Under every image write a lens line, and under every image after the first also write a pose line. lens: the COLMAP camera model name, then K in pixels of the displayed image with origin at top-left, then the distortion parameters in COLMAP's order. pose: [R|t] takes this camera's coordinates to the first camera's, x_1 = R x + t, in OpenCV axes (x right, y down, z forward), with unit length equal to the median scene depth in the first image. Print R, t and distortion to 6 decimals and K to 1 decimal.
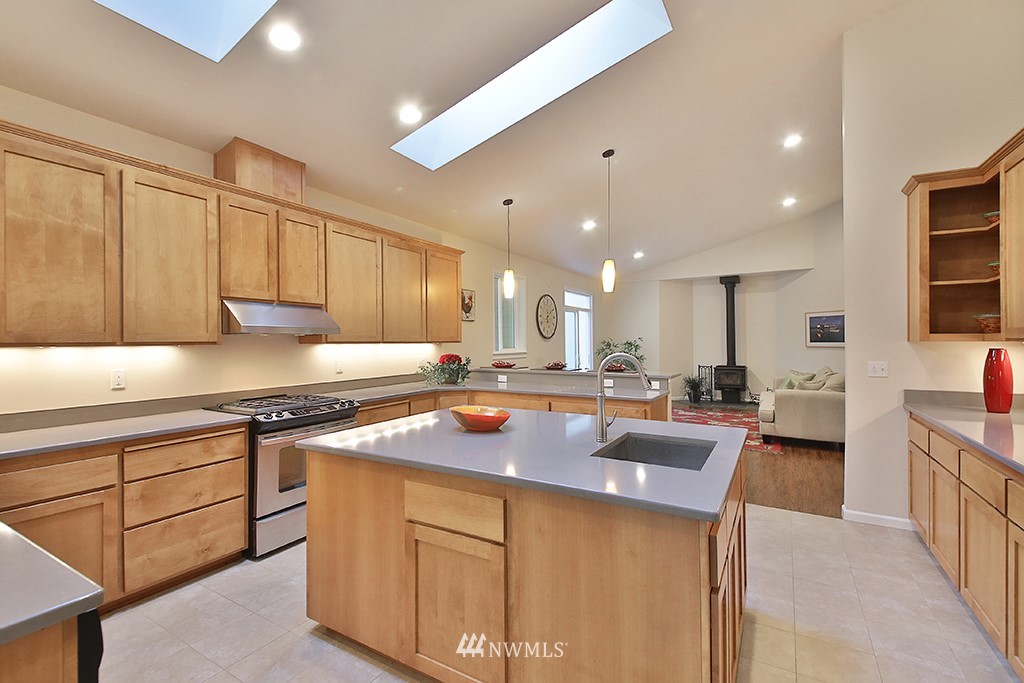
lens RADIAL K [[444.7, 0, 518.4], [0, 444.7, 338.0], [0, 0, 1]] dist [0.003387, 0.000117]
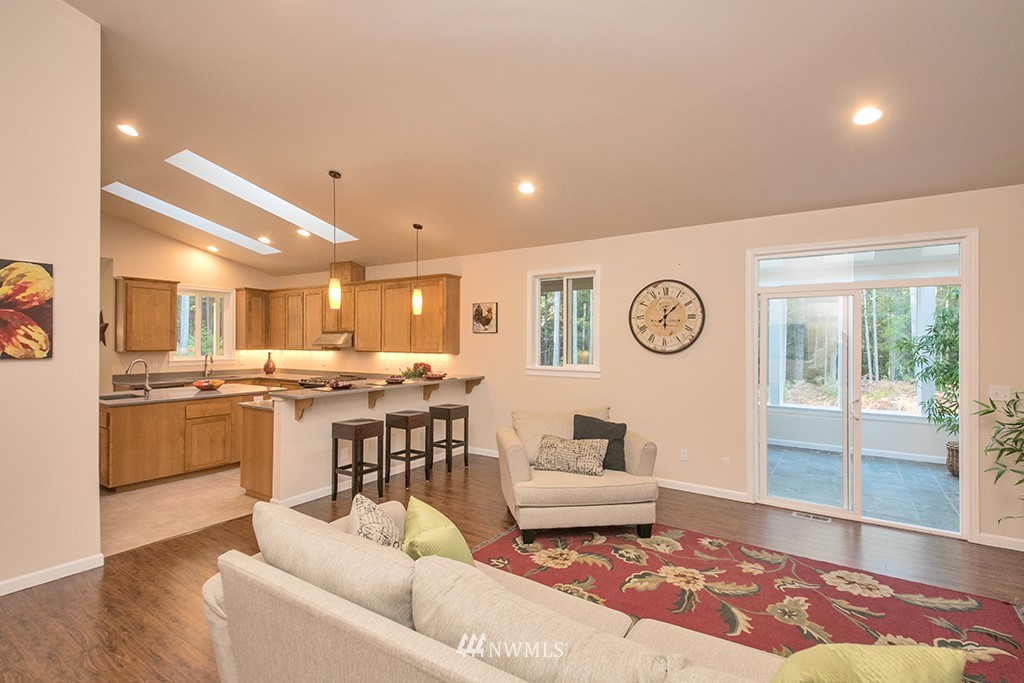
lens RADIAL K [[485.7, 0, 512.8], [0, 485.7, 333.2], [0, 0, 1]] dist [0.028683, -0.004003]
pose [[-0.056663, -0.009138, -0.998352, 1.004289], [0.004420, 0.999946, -0.009404, -0.027549], [0.998384, -0.004946, -0.056620, 1.128308]]
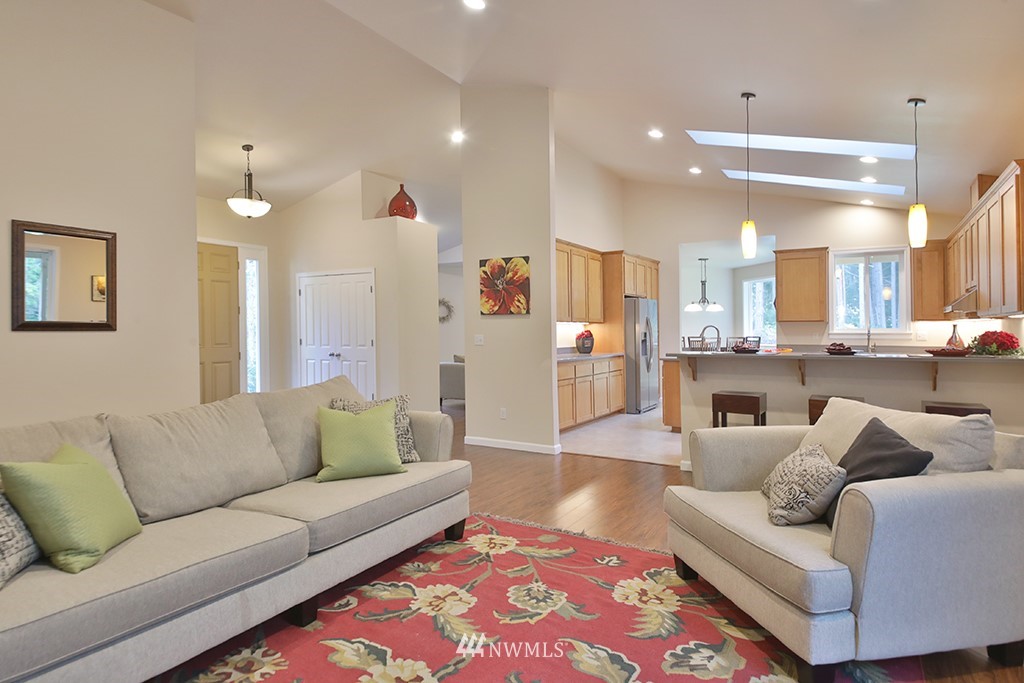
lens RADIAL K [[586.4, 0, 514.1], [0, 586.4, 319.4], [0, 0, 1]] dist [0.049071, 0.000605]
pose [[-0.999957, 0.008975, 0.002239, 0.505555], [0.008916, 0.999645, -0.025115, 0.028343], [-0.002463, -0.025094, -0.999682, 1.636432]]
